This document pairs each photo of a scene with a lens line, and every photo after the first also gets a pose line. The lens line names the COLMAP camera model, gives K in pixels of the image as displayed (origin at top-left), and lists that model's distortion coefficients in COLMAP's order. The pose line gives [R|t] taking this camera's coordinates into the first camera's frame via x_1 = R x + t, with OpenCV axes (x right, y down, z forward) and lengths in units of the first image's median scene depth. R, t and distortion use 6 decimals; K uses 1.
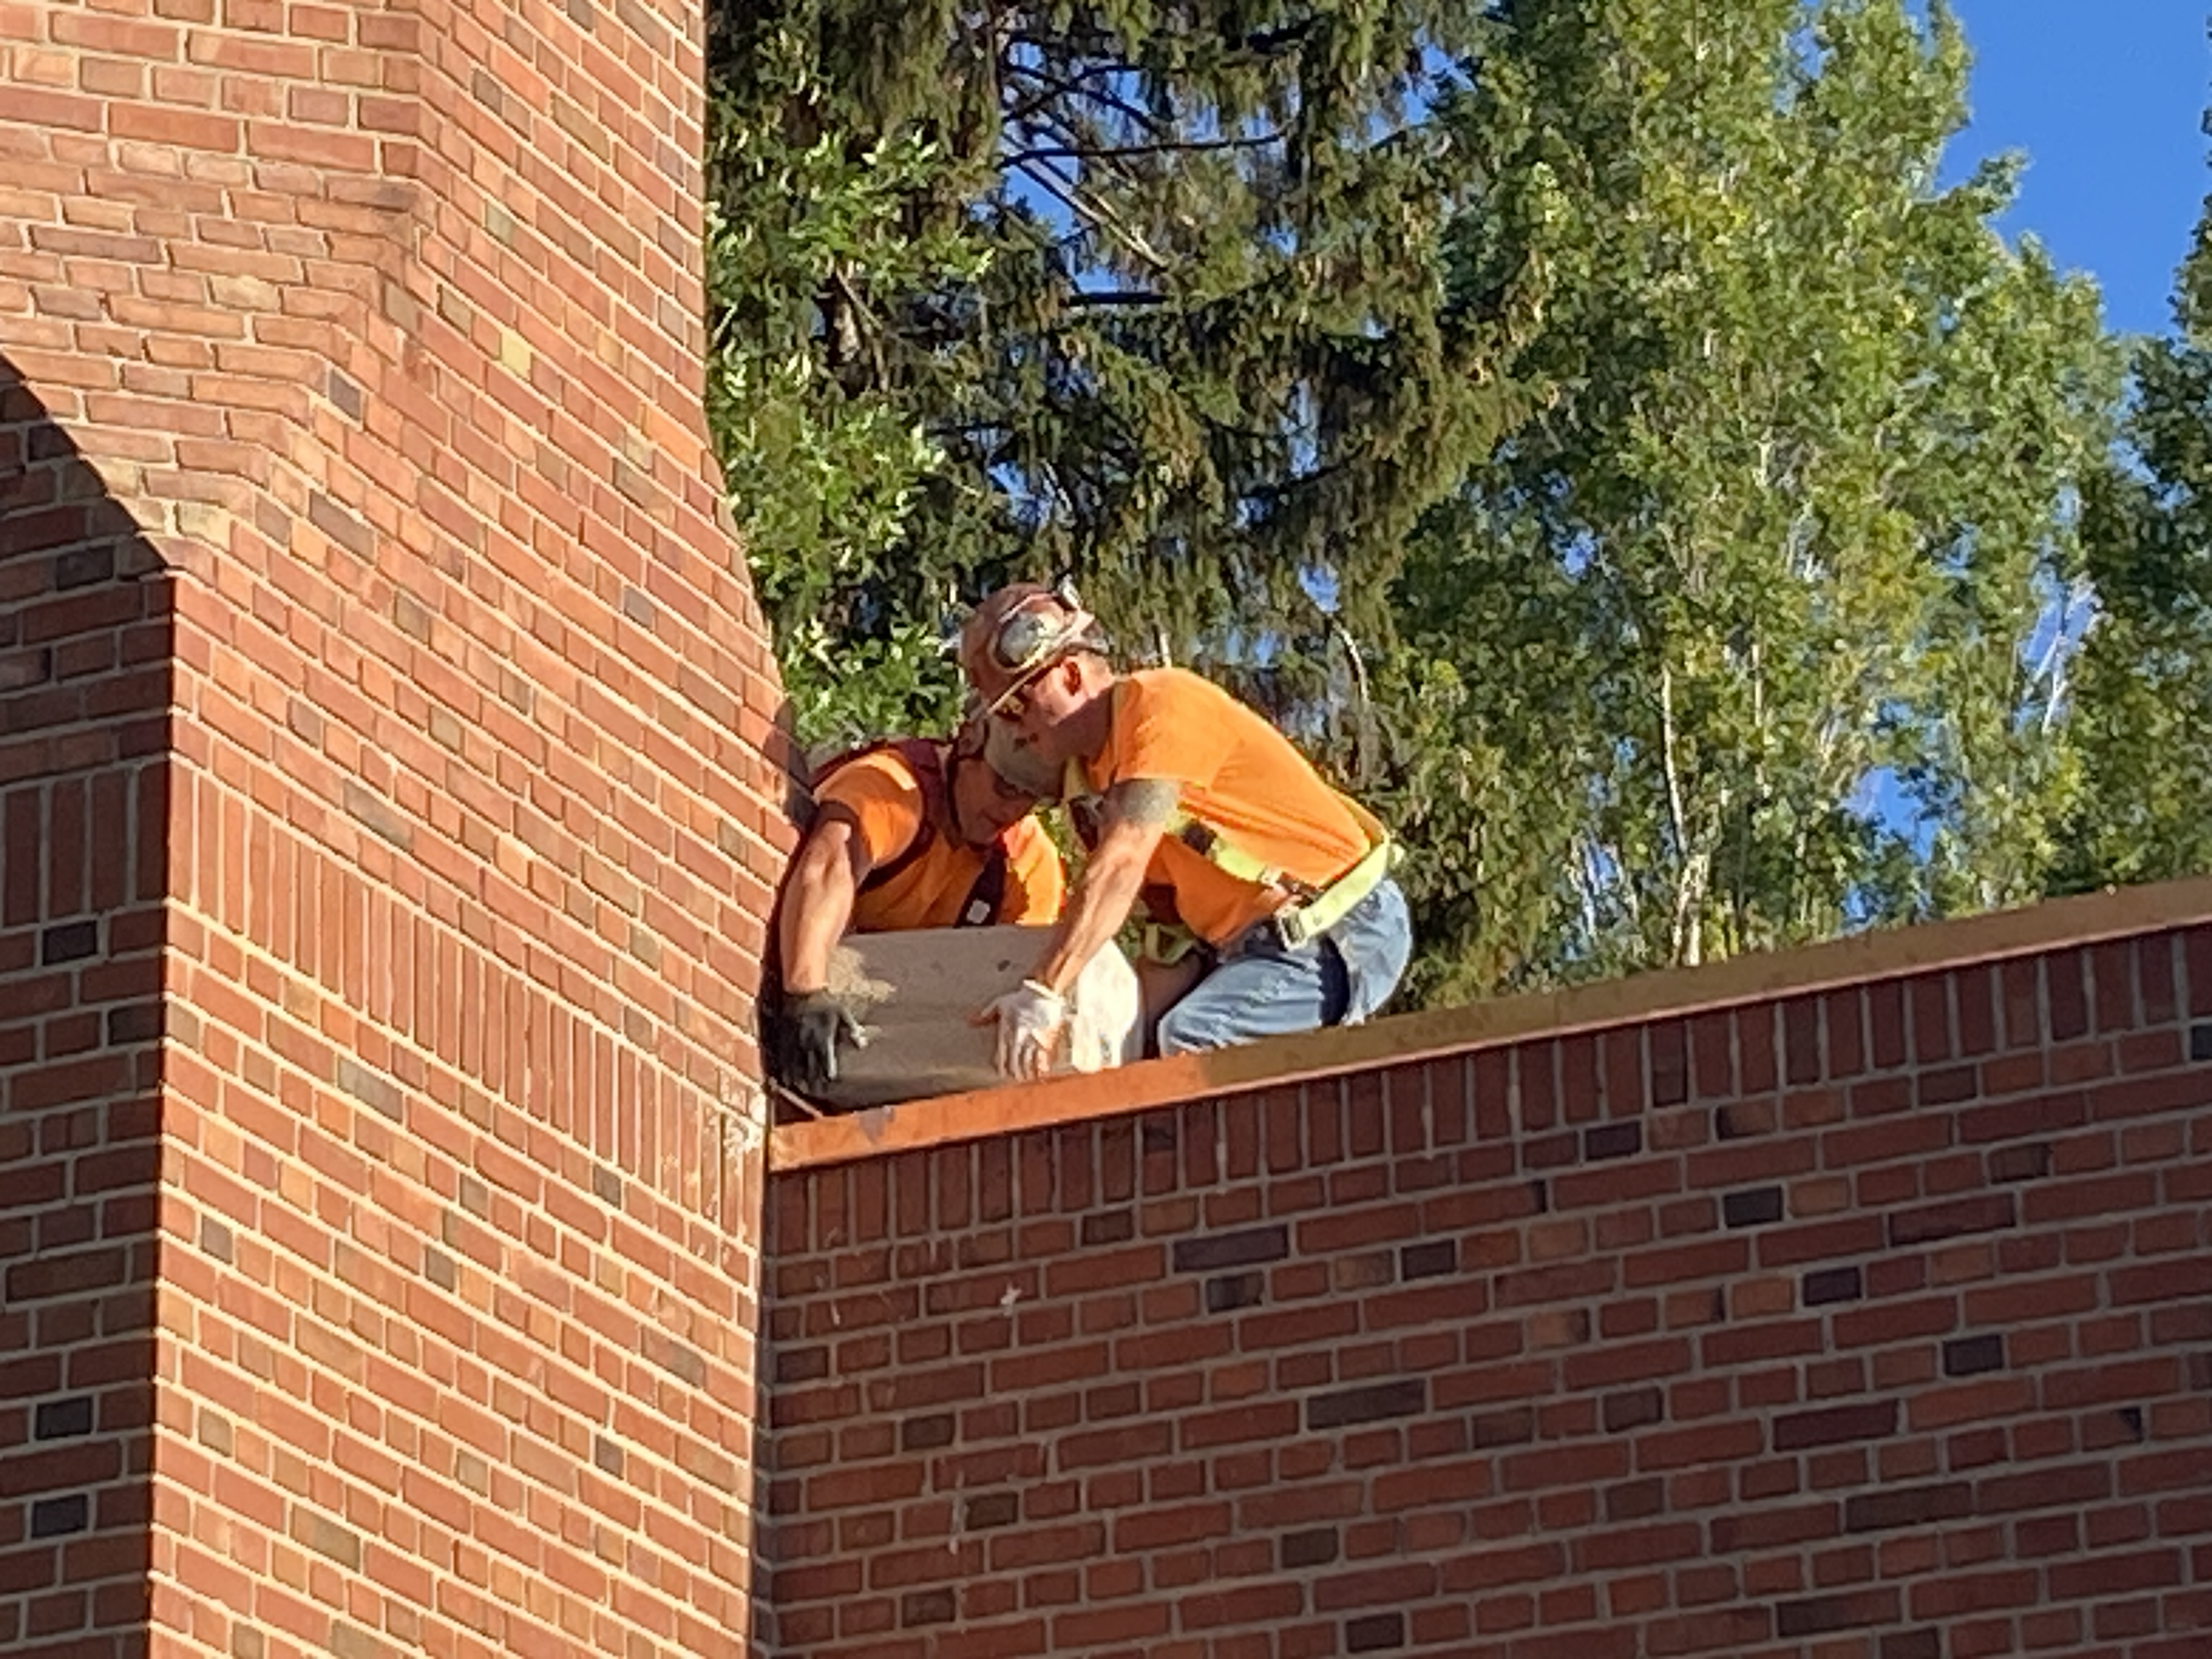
lens RADIAL K [[8851.4, 0, 1098.0], [0, 8851.4, 827.2], [0, 0, 1]] dist [0.418654, 0.000000]
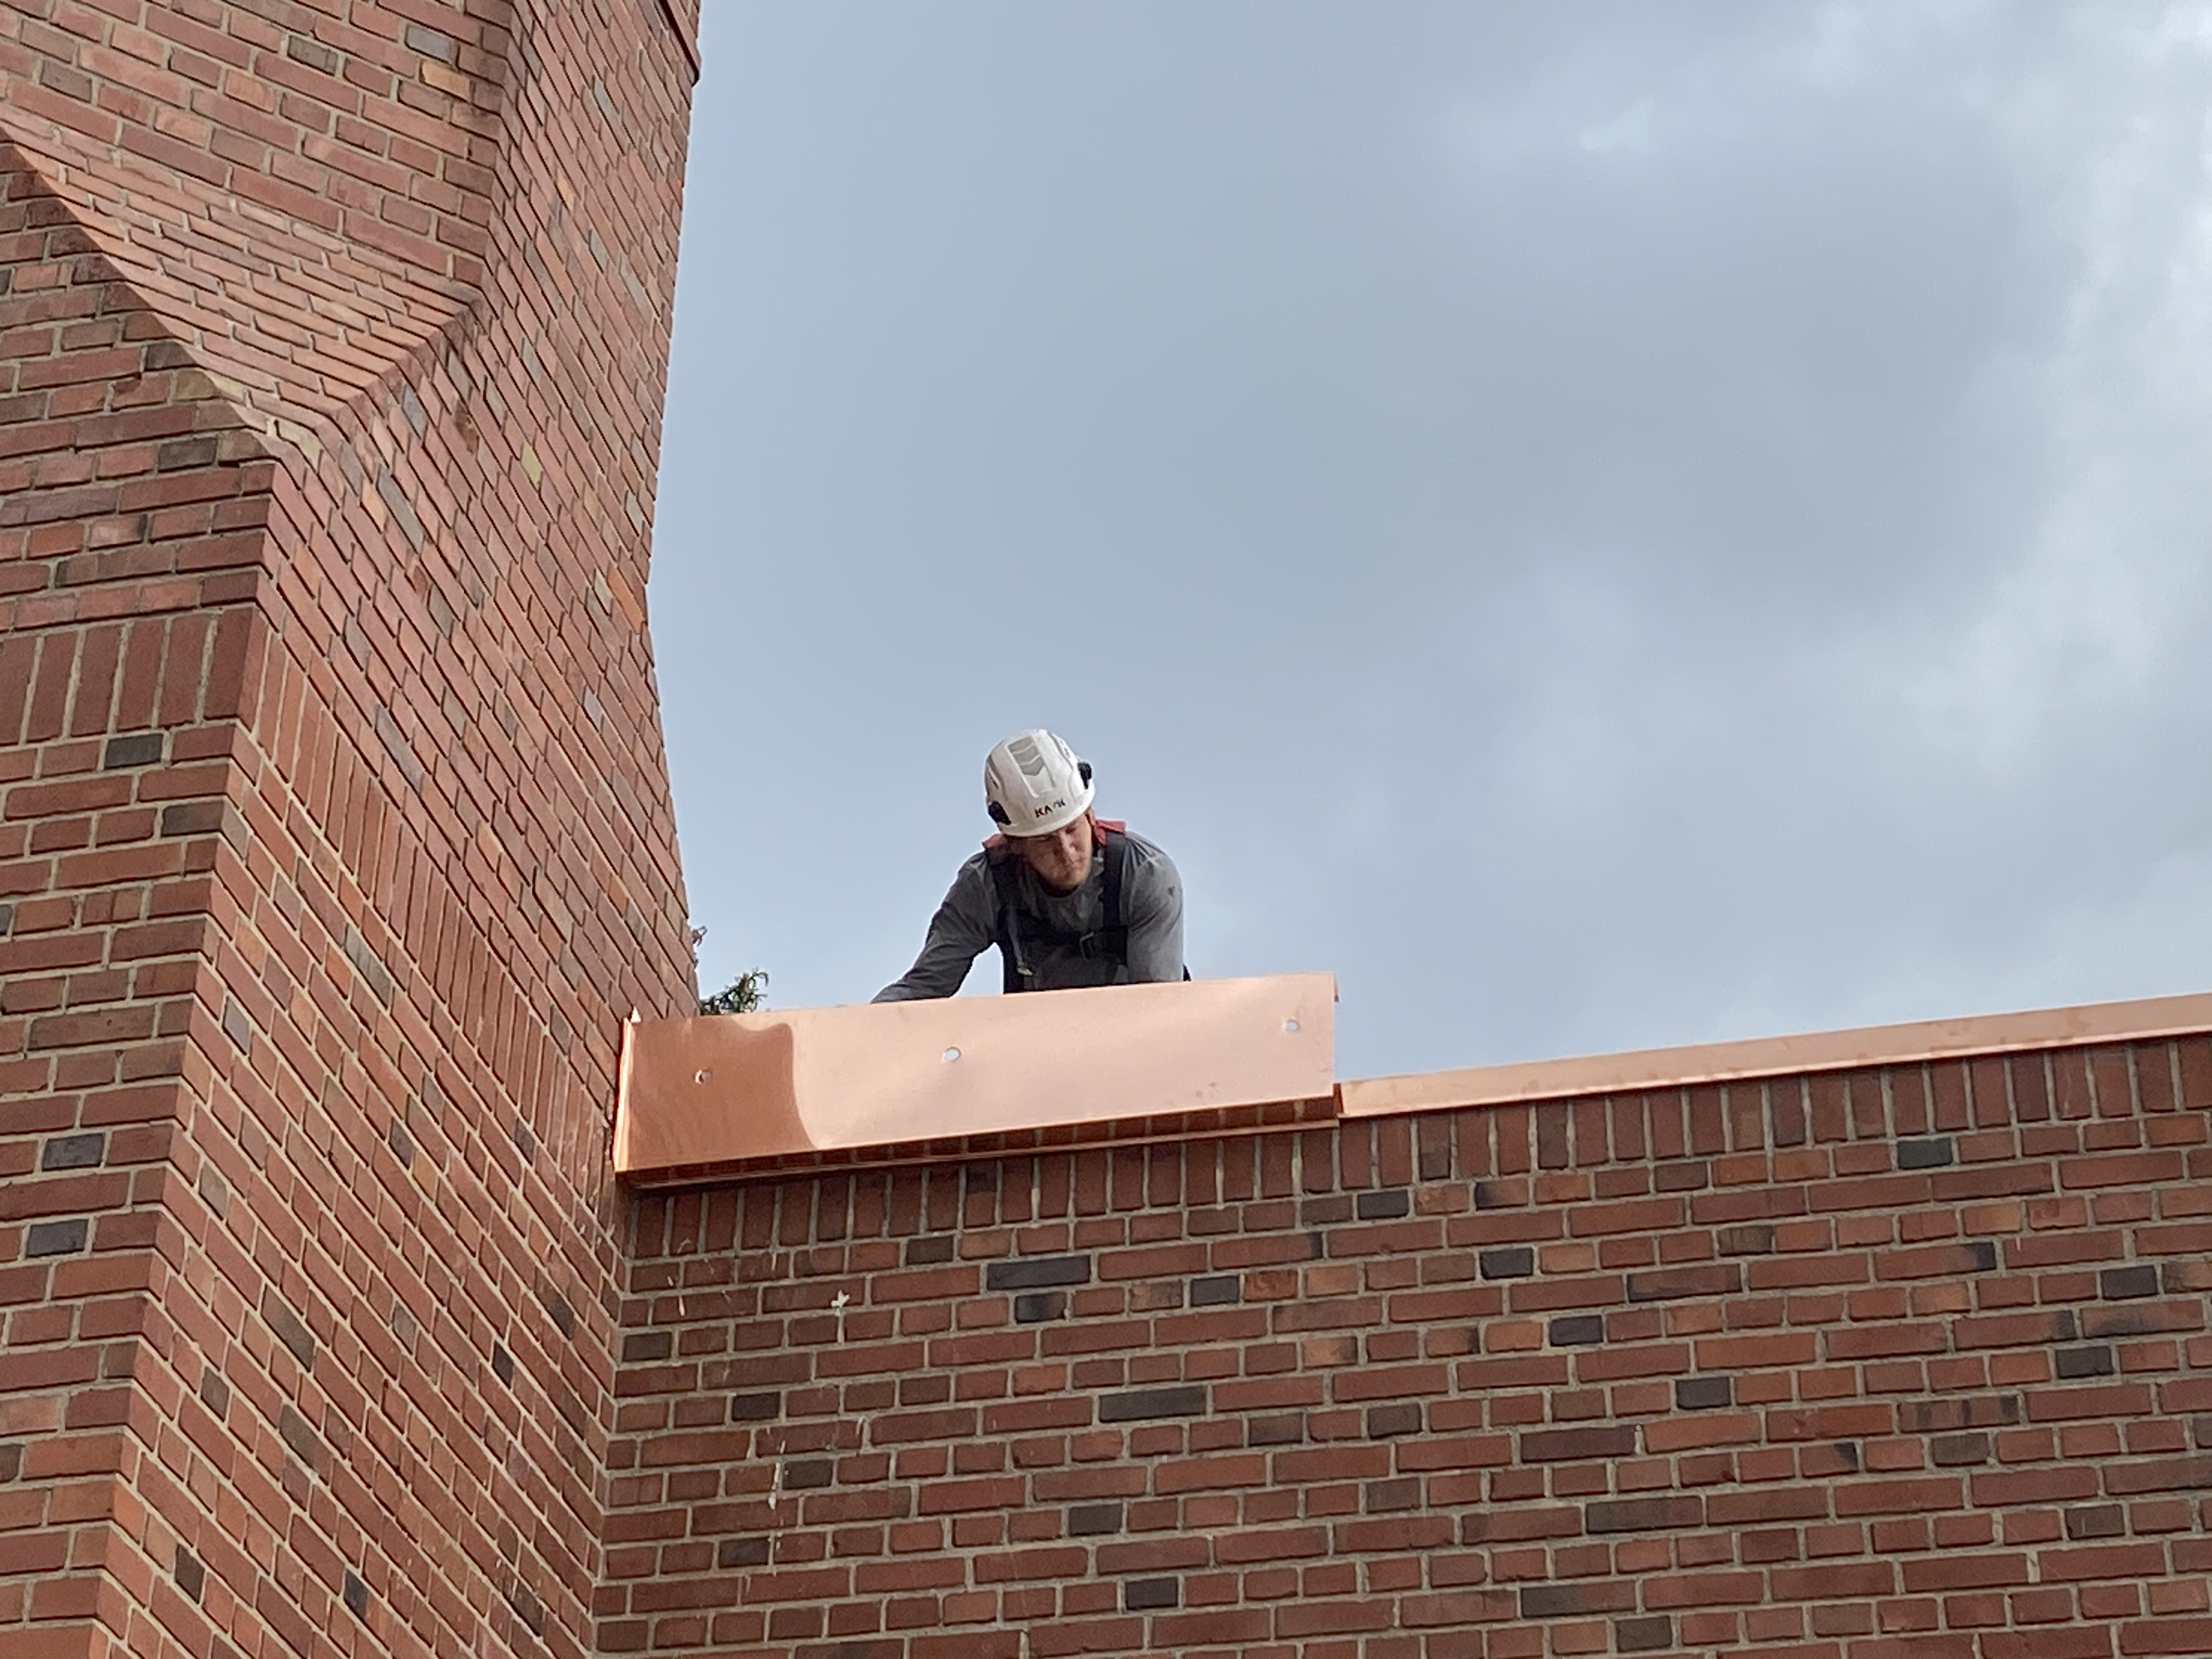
lens RADIAL K [[4494.2, 0, 1124.2], [0, 4494.2, 837.0], [0, 0, 1]] dist [0.272300, 0.000000]
pose [[0.978121, 0.141270, 0.152719, -0.075810], [-0.107160, 0.971336, -0.212187, 0.120427], [-0.178317, 0.191179, 0.965222, 0.417213]]
